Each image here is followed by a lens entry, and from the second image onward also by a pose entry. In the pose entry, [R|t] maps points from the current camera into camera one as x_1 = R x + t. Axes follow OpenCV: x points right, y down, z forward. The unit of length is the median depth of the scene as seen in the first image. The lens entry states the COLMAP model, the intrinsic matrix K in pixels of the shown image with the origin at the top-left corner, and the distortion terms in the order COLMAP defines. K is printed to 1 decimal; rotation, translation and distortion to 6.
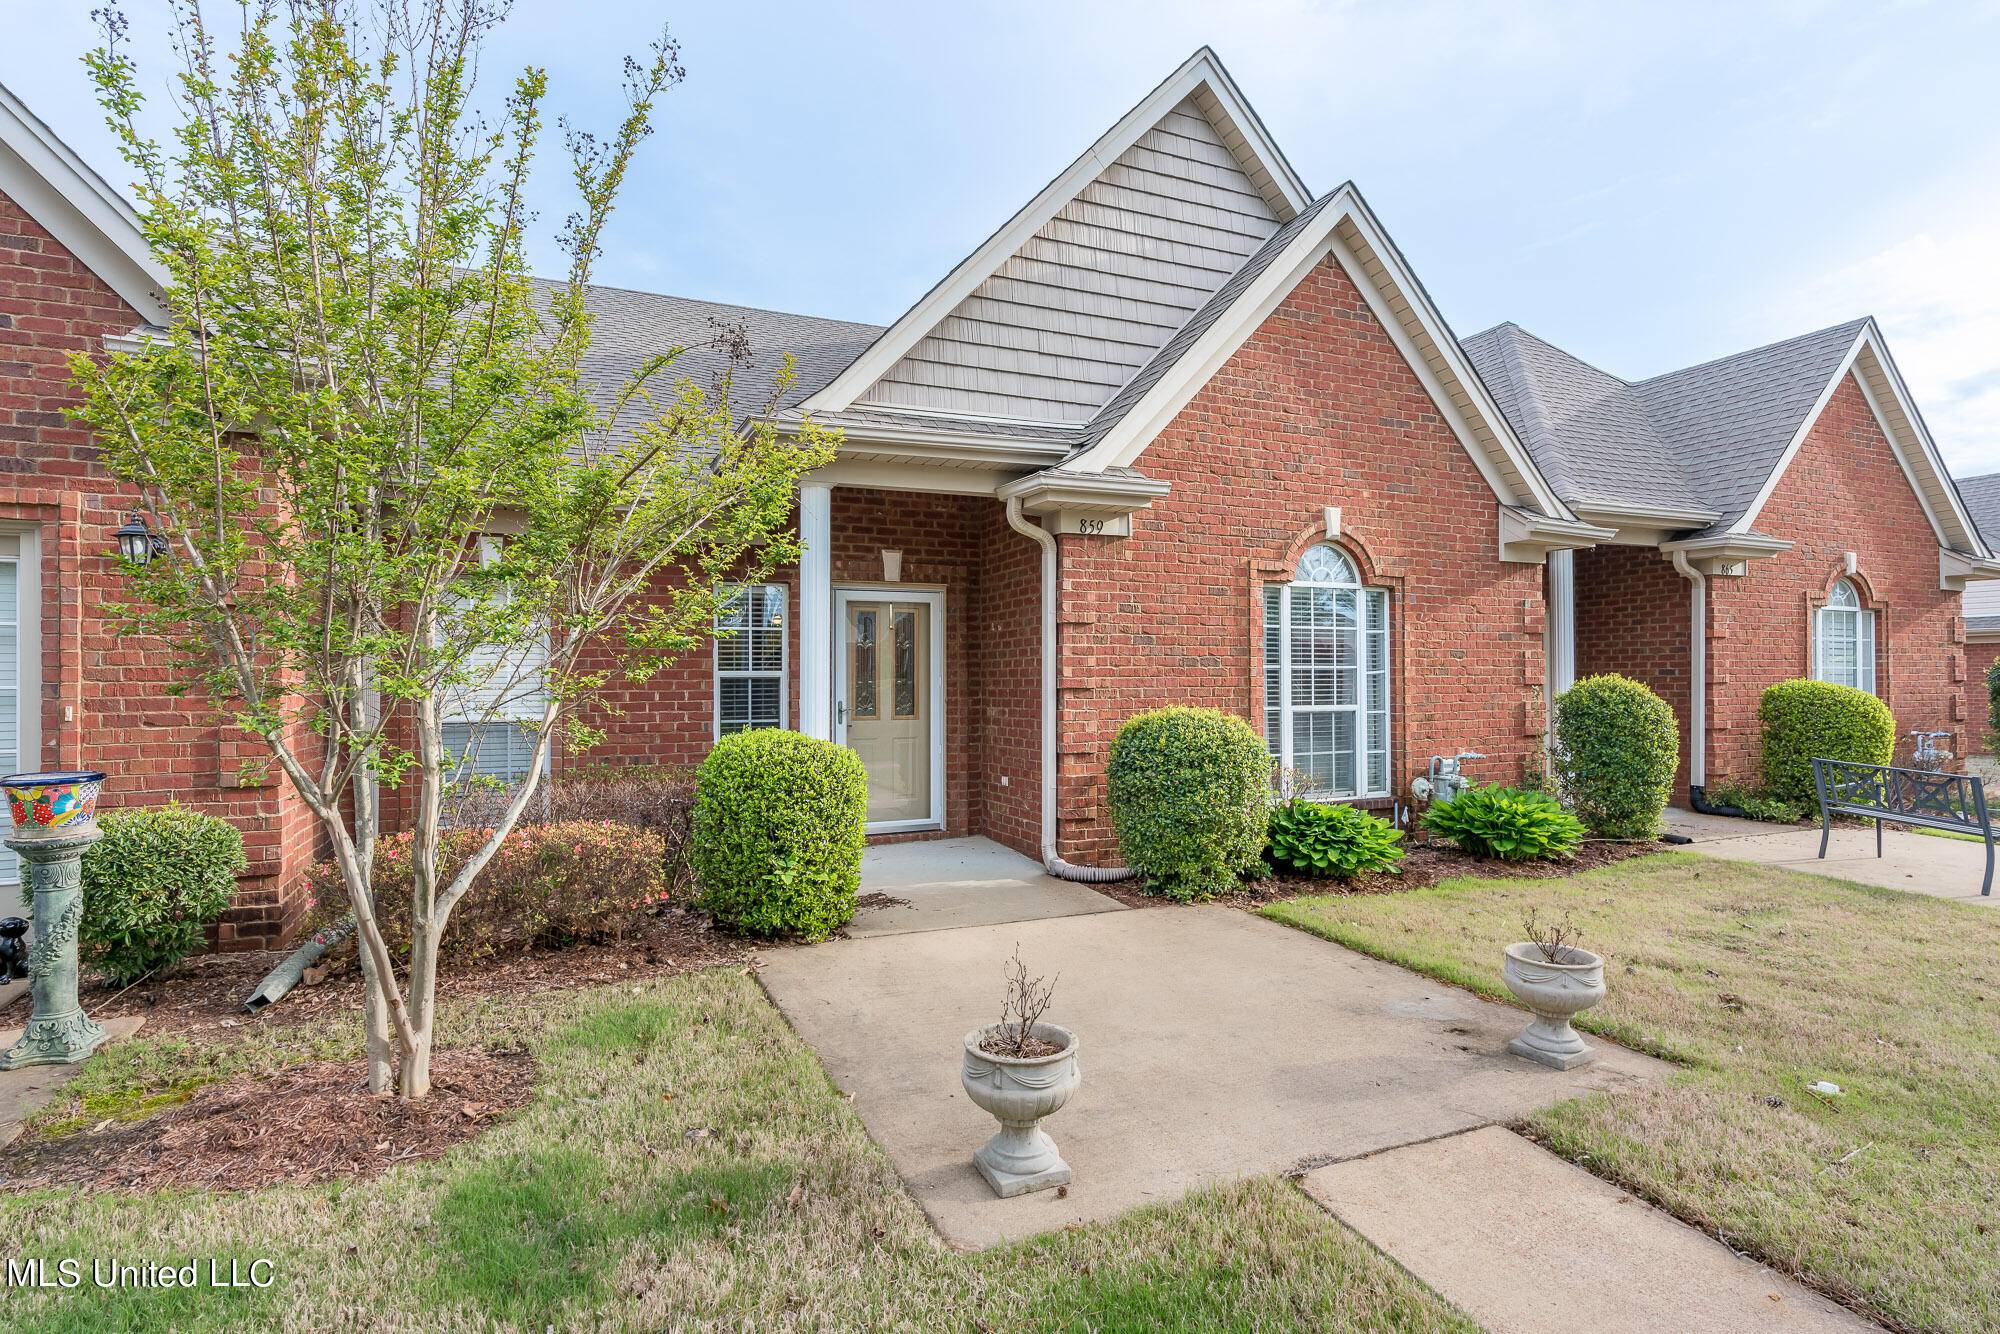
lens RADIAL K [[978.5, 0, 998.2], [0, 978.5, 668.9], [0, 0, 1]] dist [-0.001932, -0.000200]
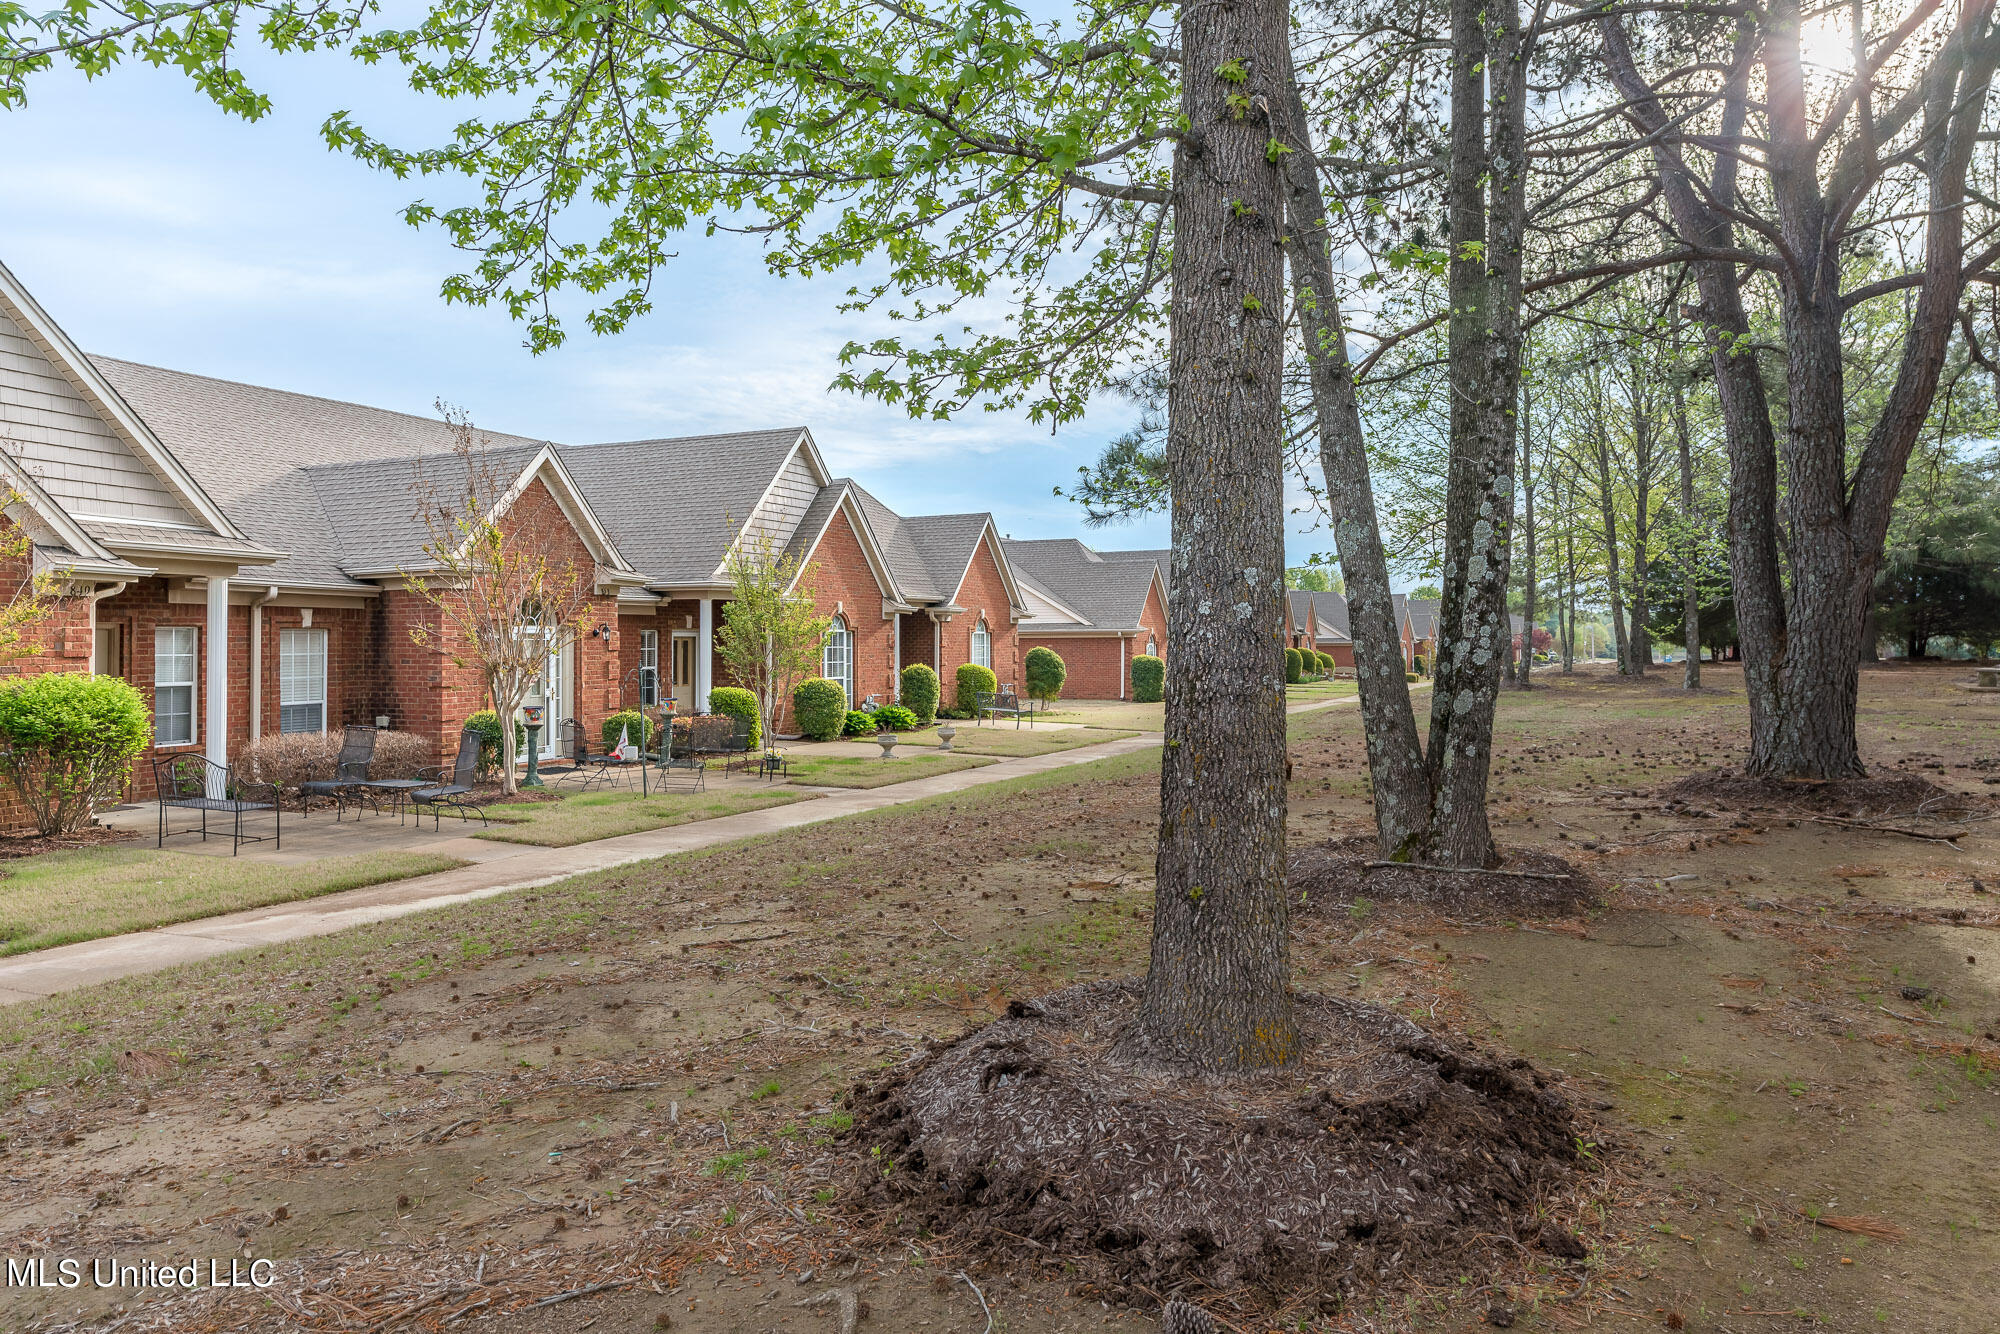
lens RADIAL K [[1250.4, 0, 1000.0], [0, 1250.4, 658.0], [0, 0, 1]] dist [-0.000198, -0.000024]
pose [[0.732594, -0.008098, 0.680617, -1.393660], [-0.004356, 0.999853, 0.016584, -0.061031], [-0.680652, -0.015114, 0.732451, -1.501595]]
